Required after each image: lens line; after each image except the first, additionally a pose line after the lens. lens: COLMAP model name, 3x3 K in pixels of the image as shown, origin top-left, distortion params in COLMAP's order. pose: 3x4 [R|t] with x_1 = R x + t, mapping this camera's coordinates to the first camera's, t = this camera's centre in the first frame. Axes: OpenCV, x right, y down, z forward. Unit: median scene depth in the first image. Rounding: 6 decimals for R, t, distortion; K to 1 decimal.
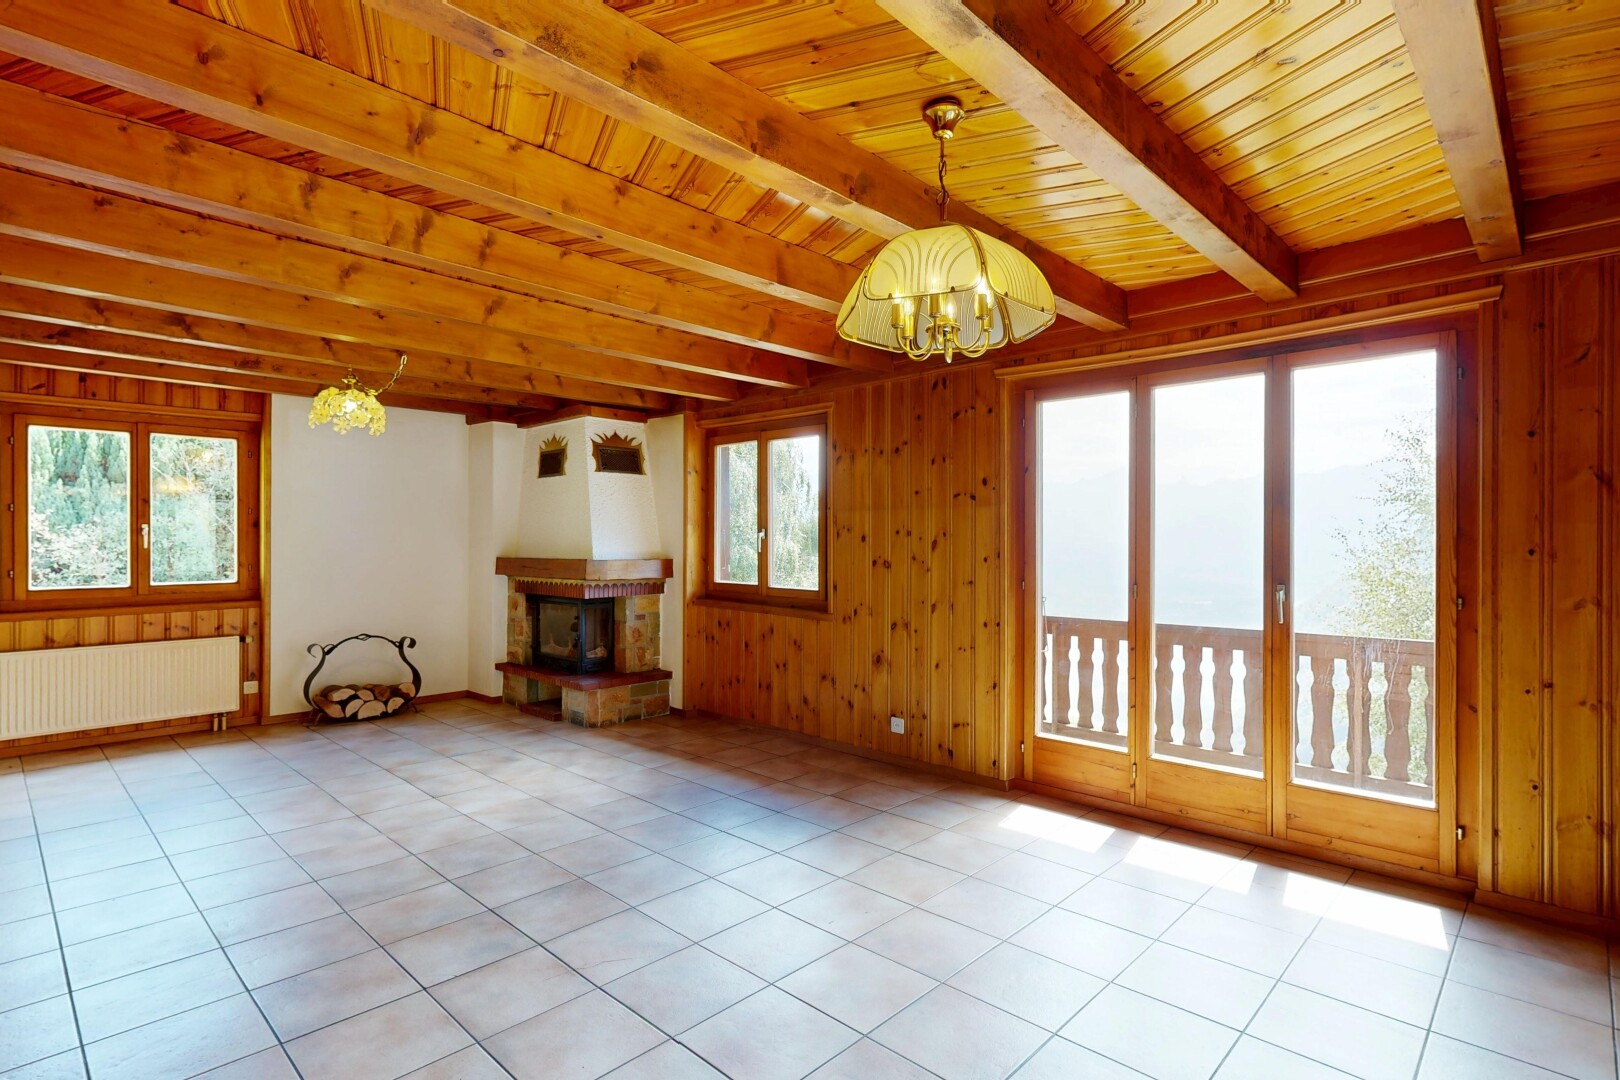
lens RADIAL K [[803.9, 0, 810.0], [0, 803.9, 540.0], [0, 0, 1]] dist [-0.001004, 0.000142]
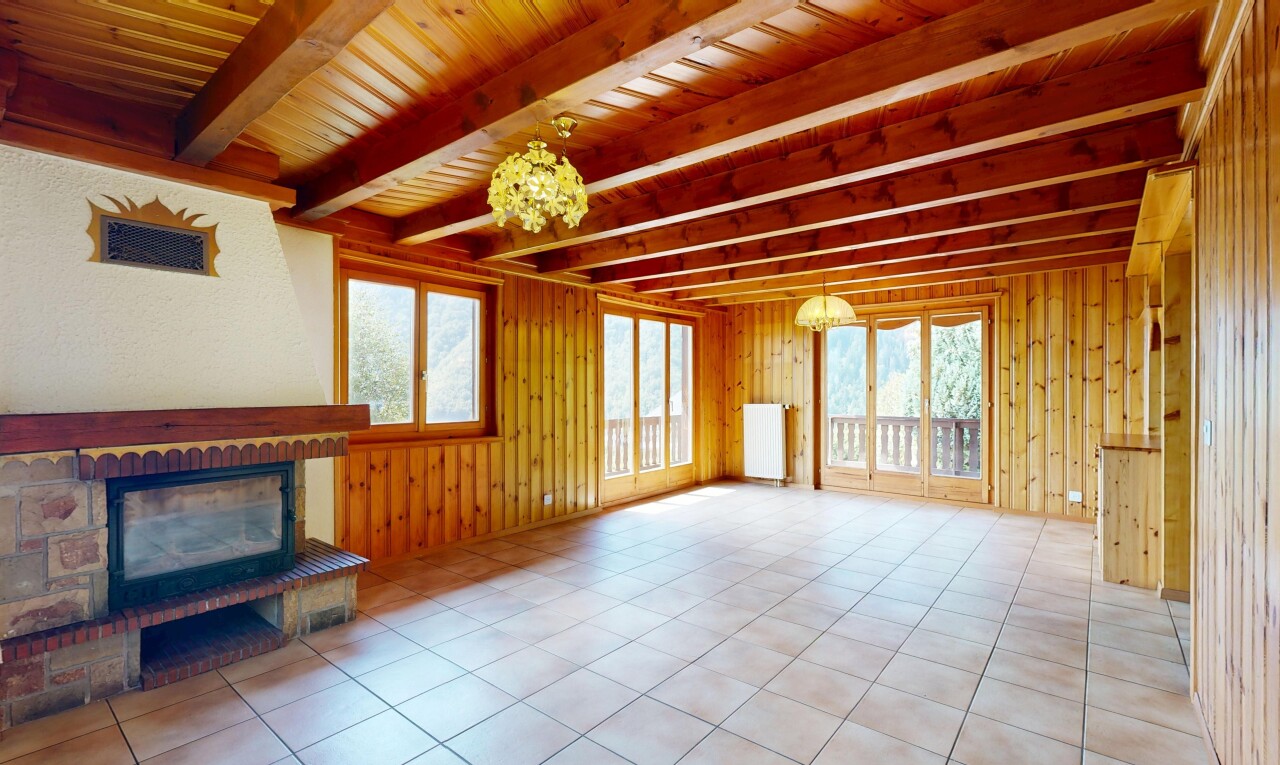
lens RADIAL K [[563.5, 0, 640.0], [0, 563.5, 382.5], [0, 0, 1]] dist [-0.000024, 0.000115]
pose [[-0.077612, 0.004237, 0.996975, -0.939822], [-0.001210, 0.999990, -0.004344, 0.004224], [-0.996983, -0.001543, -0.077607, 0.844861]]
